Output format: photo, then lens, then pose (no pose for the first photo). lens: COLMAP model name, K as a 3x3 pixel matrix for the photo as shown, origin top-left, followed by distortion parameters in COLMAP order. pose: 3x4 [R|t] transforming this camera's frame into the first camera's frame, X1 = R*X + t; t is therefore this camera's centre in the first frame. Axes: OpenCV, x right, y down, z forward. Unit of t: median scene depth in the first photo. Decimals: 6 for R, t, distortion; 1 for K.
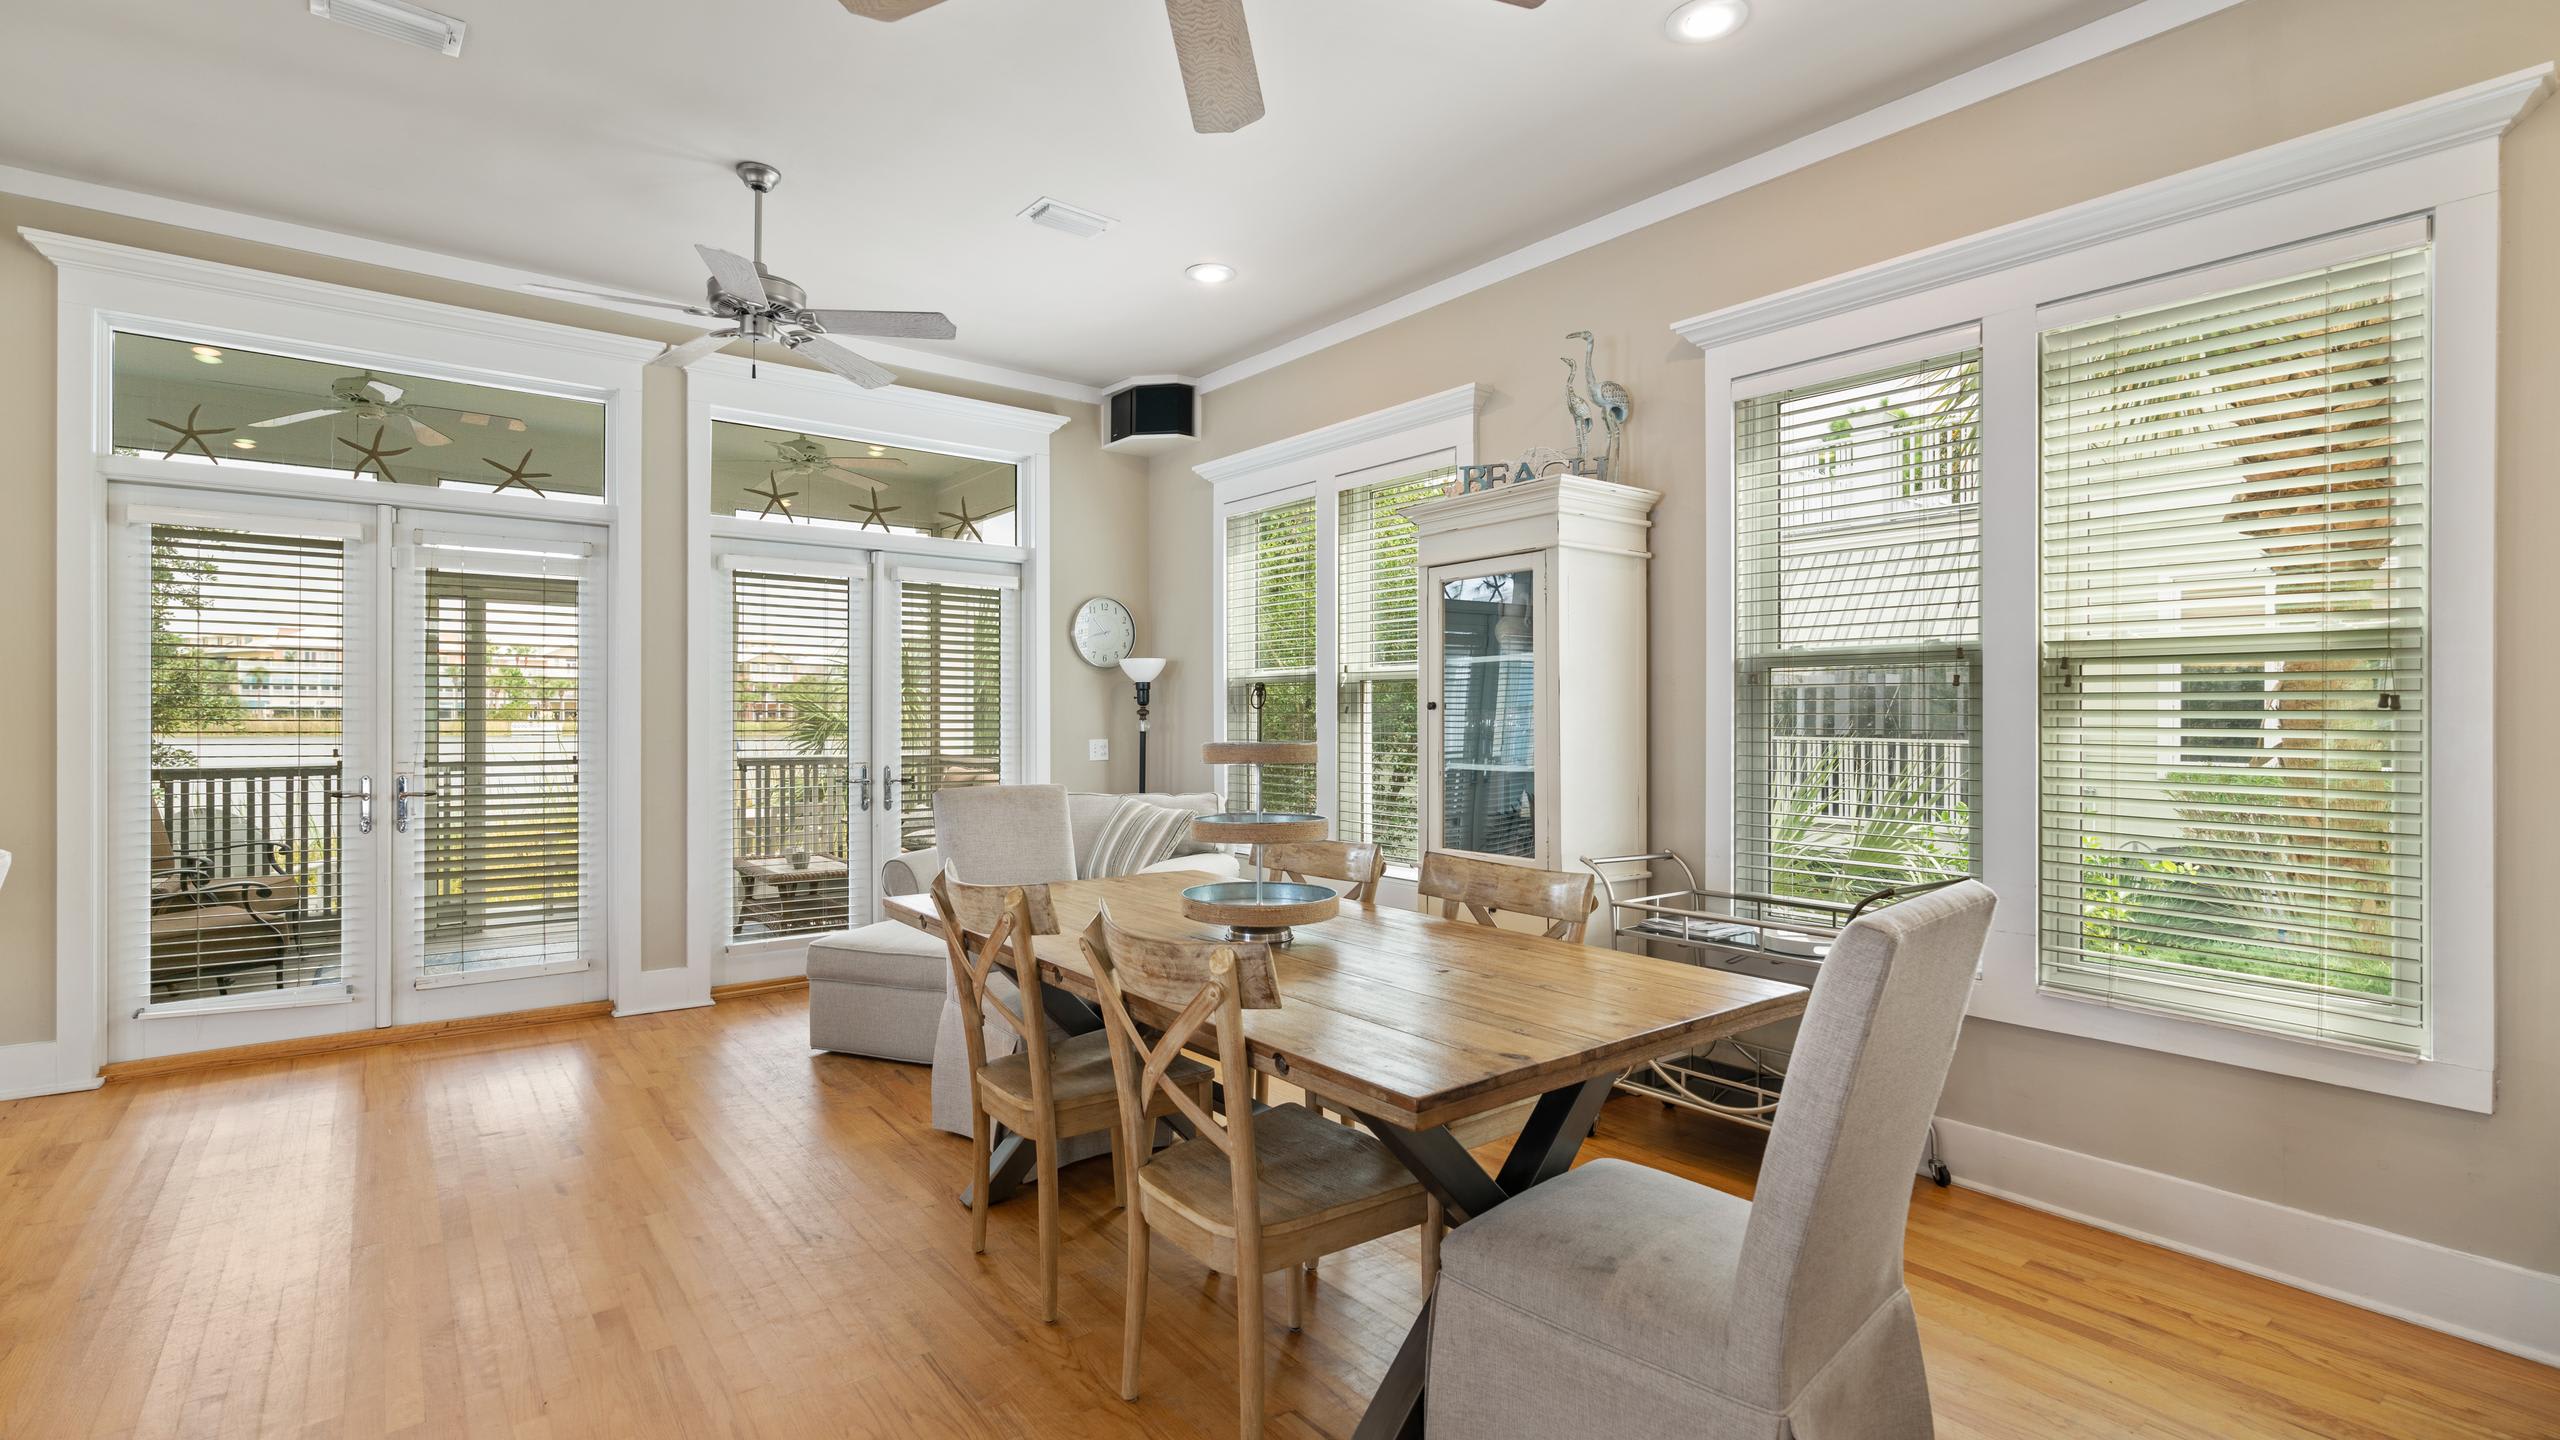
lens RADIAL K [[1158.3, 0, 1272.5], [0, 1158.3, 716.1], [0, 0, 1]] dist [-0.000806, 0.000252]
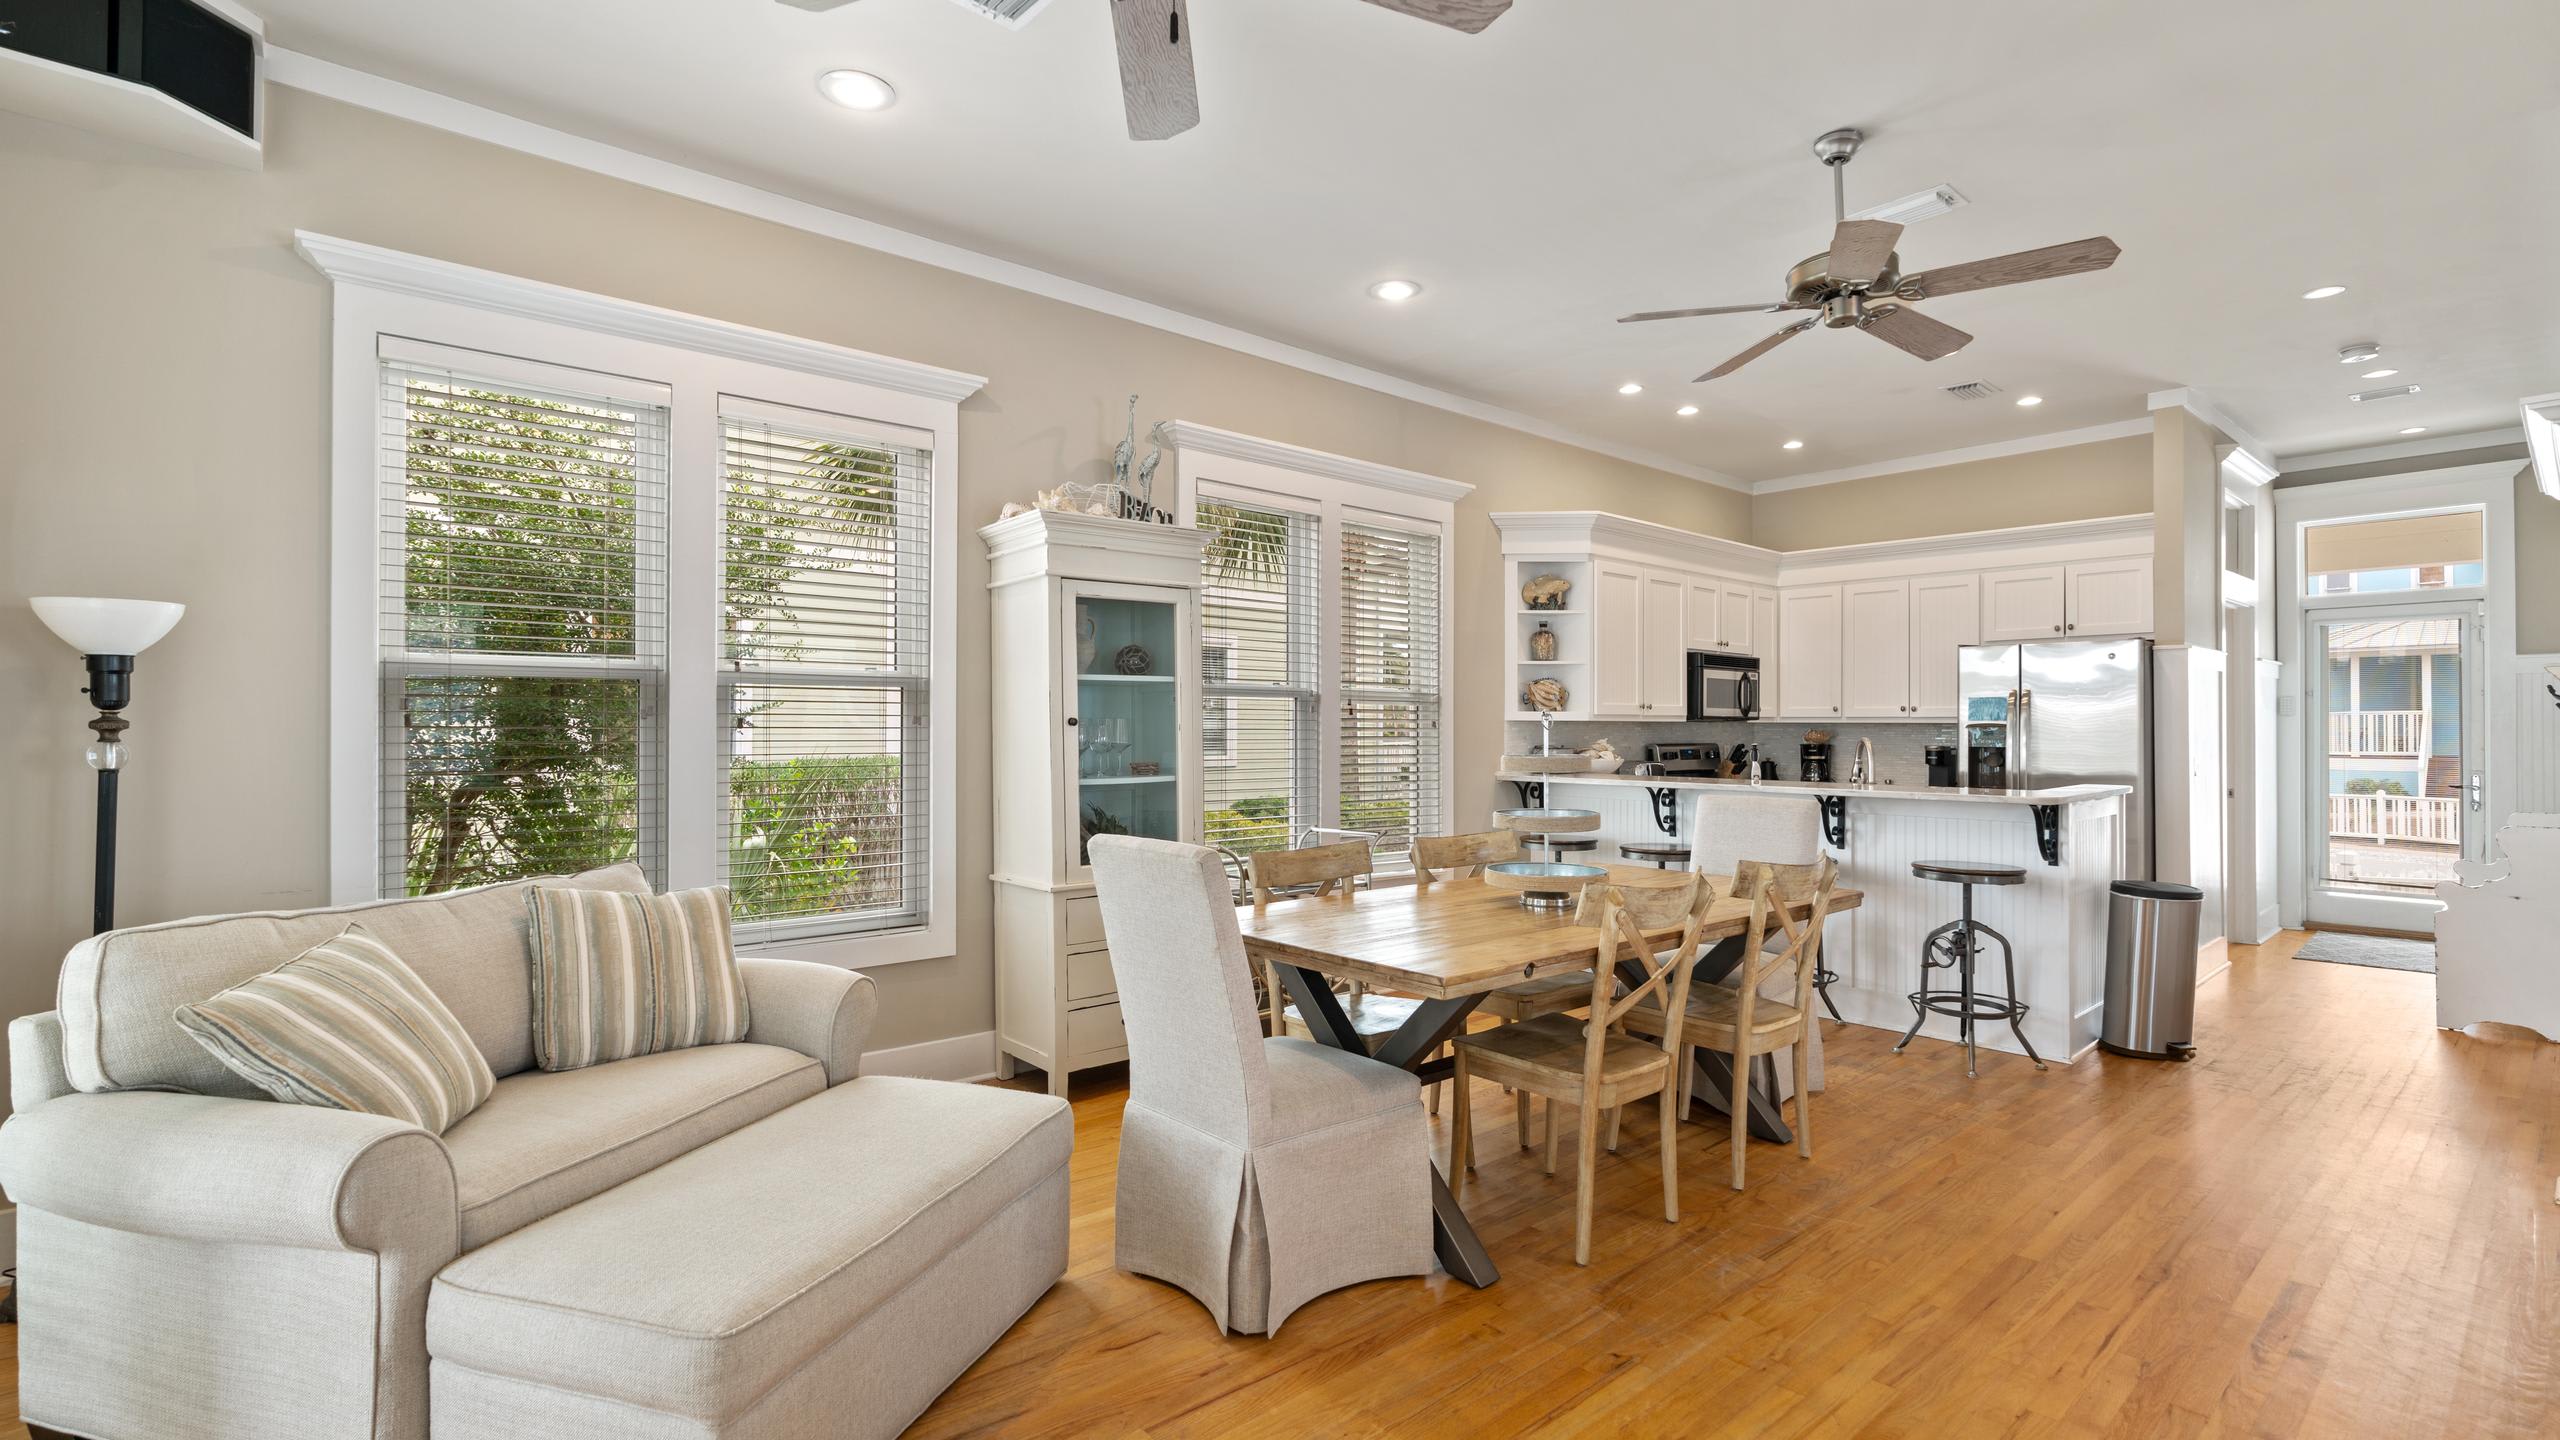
lens RADIAL K [[1158.3, 0, 1272.5], [0, 1158.3, 716.1], [0, 0, 1]] dist [-0.000806, 0.000252]
pose [[-0.050256, 0.007366, 0.998709, -0.705344], [-0.001448, 0.999971, -0.007448, -0.005002], [-0.998735, -0.001820, -0.050244, 0.731955]]
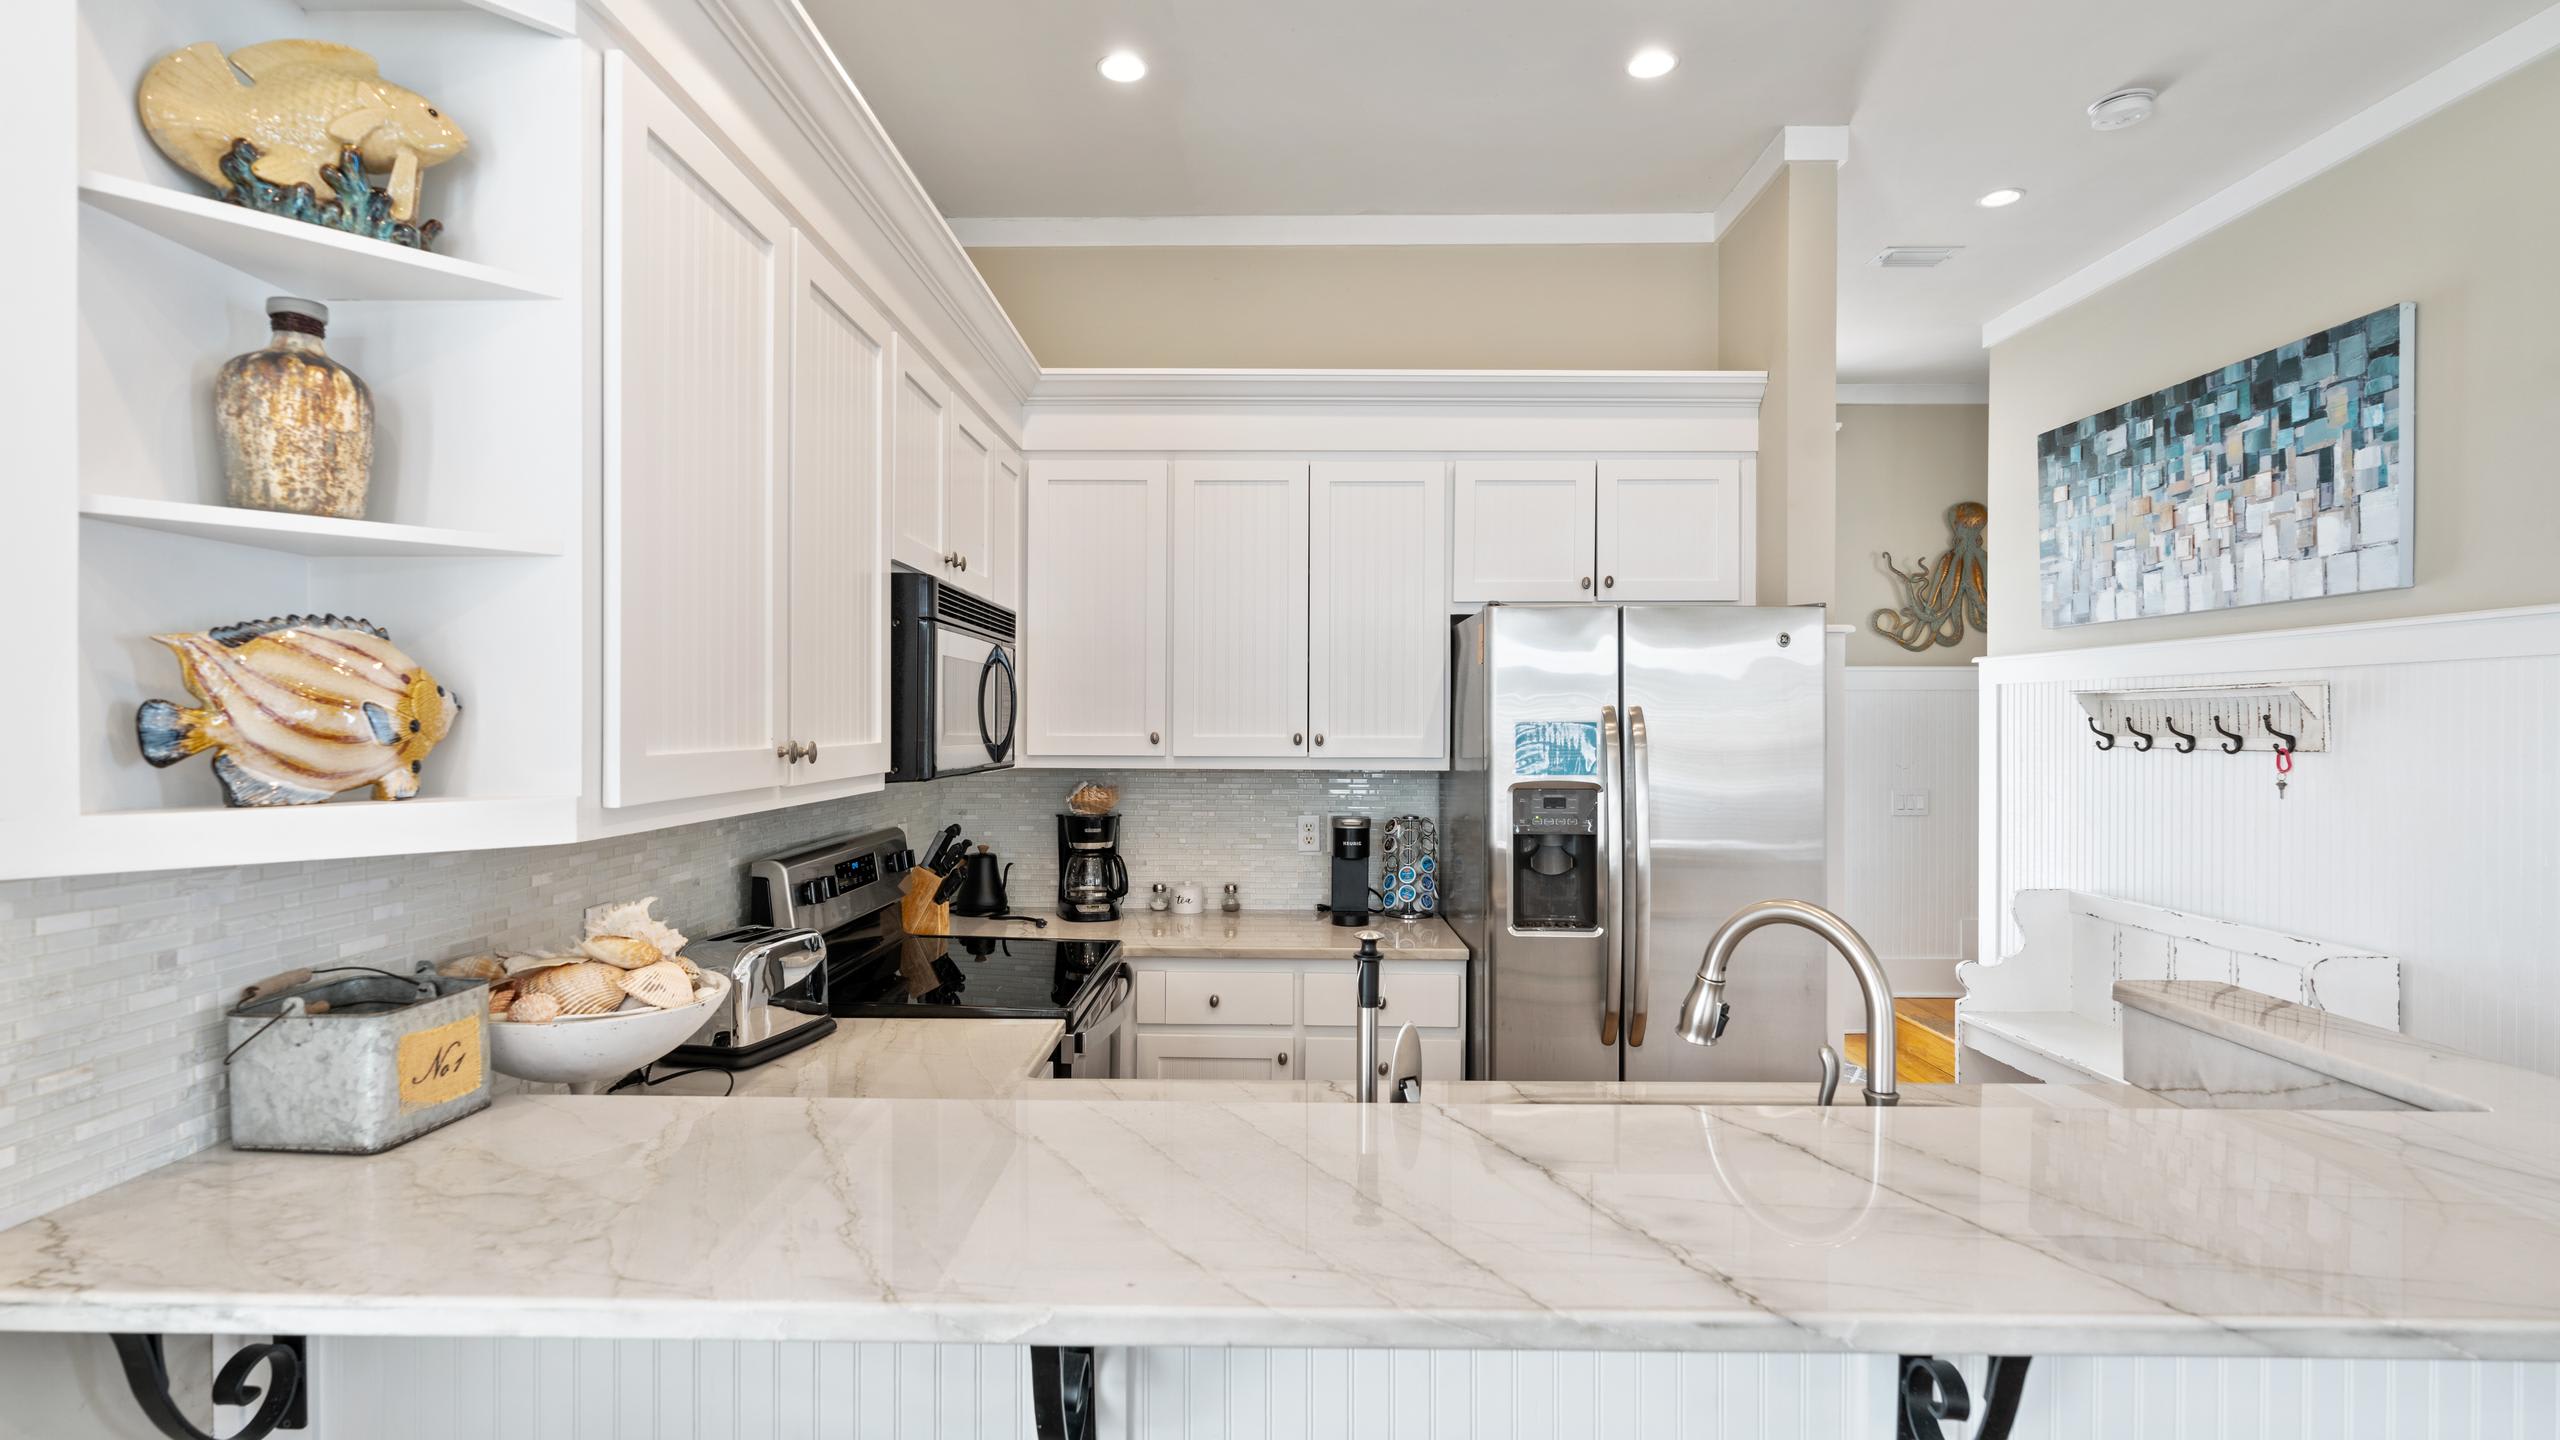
lens RADIAL K [[1217.7, 0, 1266.5], [0, 1217.7, 723.9], [0, 0, 1]] dist [-0.000160, 0.000164]
pose [[-0.779958, -0.003084, 0.625825, 0.277365], [-0.001952, 0.999995, 0.002495, -0.036999], [-0.625829, 0.000724, -0.779960, 0.430395]]
